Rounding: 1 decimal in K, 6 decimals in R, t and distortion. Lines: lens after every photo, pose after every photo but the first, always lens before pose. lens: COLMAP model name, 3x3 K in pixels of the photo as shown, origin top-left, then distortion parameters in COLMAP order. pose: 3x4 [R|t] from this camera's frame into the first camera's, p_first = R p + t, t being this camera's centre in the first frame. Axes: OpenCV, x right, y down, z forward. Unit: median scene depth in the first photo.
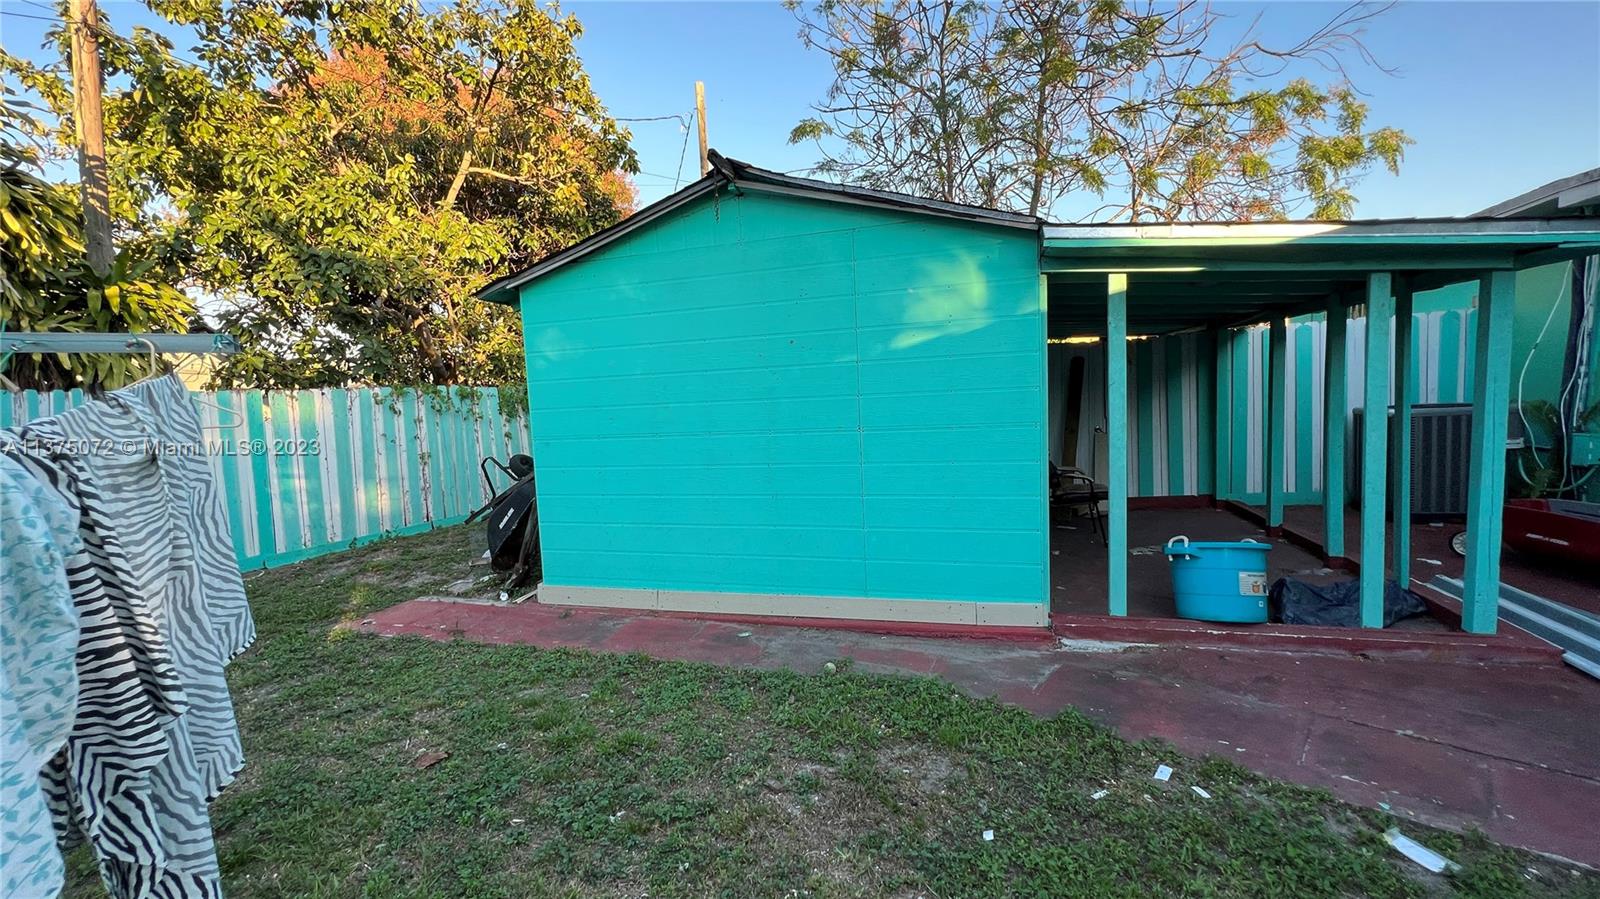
lens RADIAL K [[642.7, 0, 800.0], [0, 642.7, 449.5], [0, 0, 1]] dist [-0.000340, 0.000601]
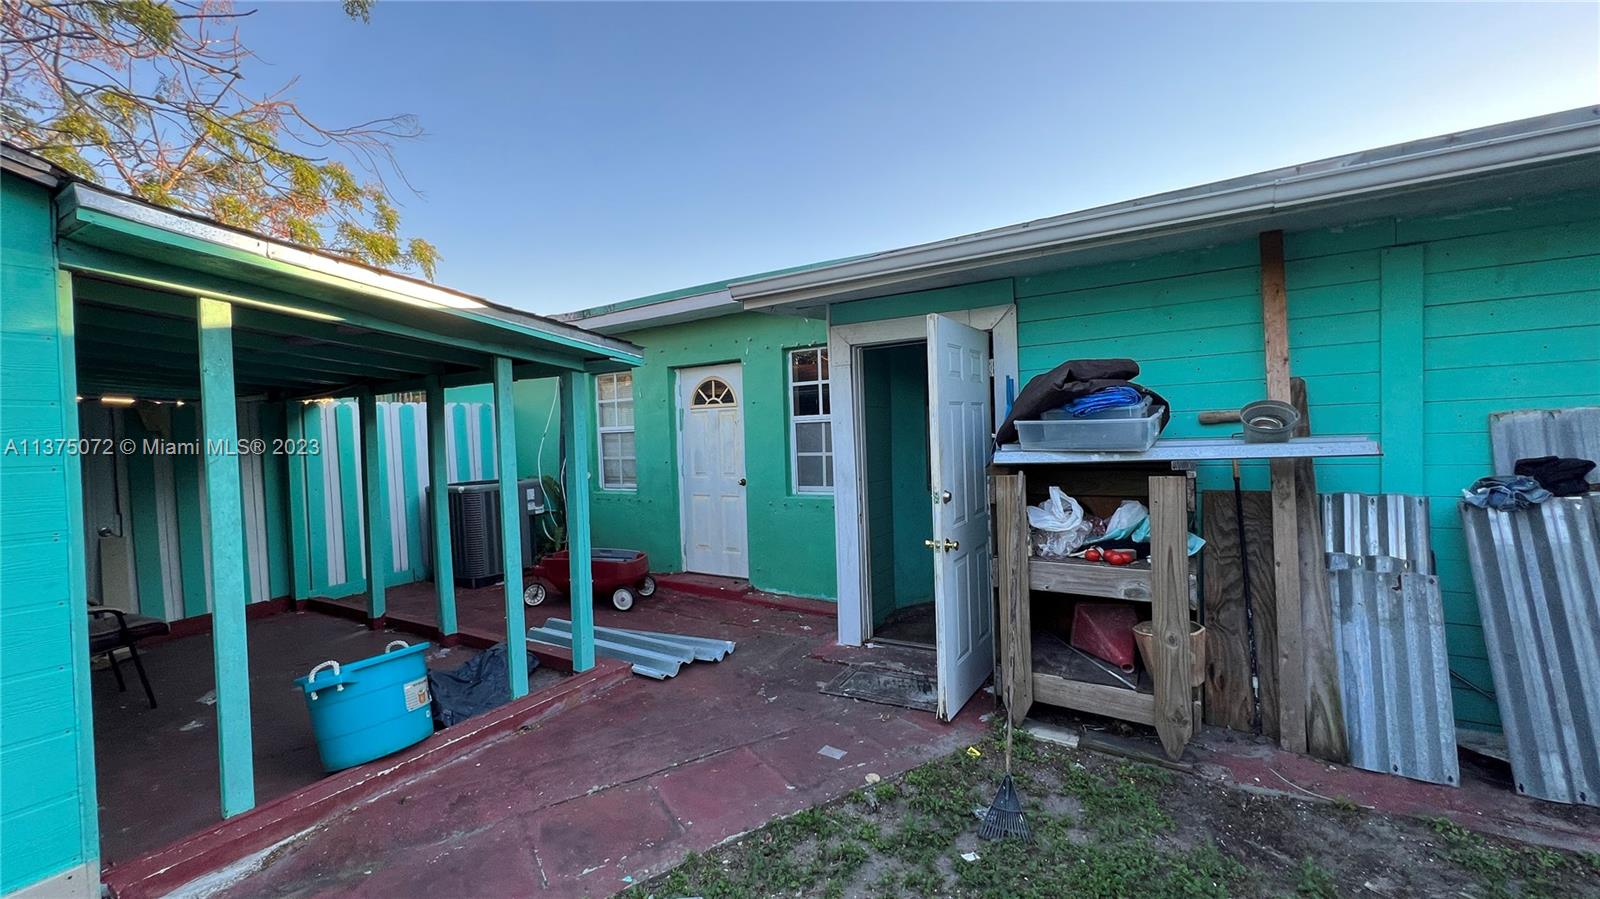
lens RADIAL K [[642.7, 0, 800.0], [0, 642.7, 449.5], [0, 0, 1]] dist [-0.000340, 0.000601]
pose [[0.255080, 0.020535, 0.966702, -0.001565], [0.102139, 0.993609, -0.048058, -0.020713], [-0.961510, 0.110997, 0.251352, 0.249059]]
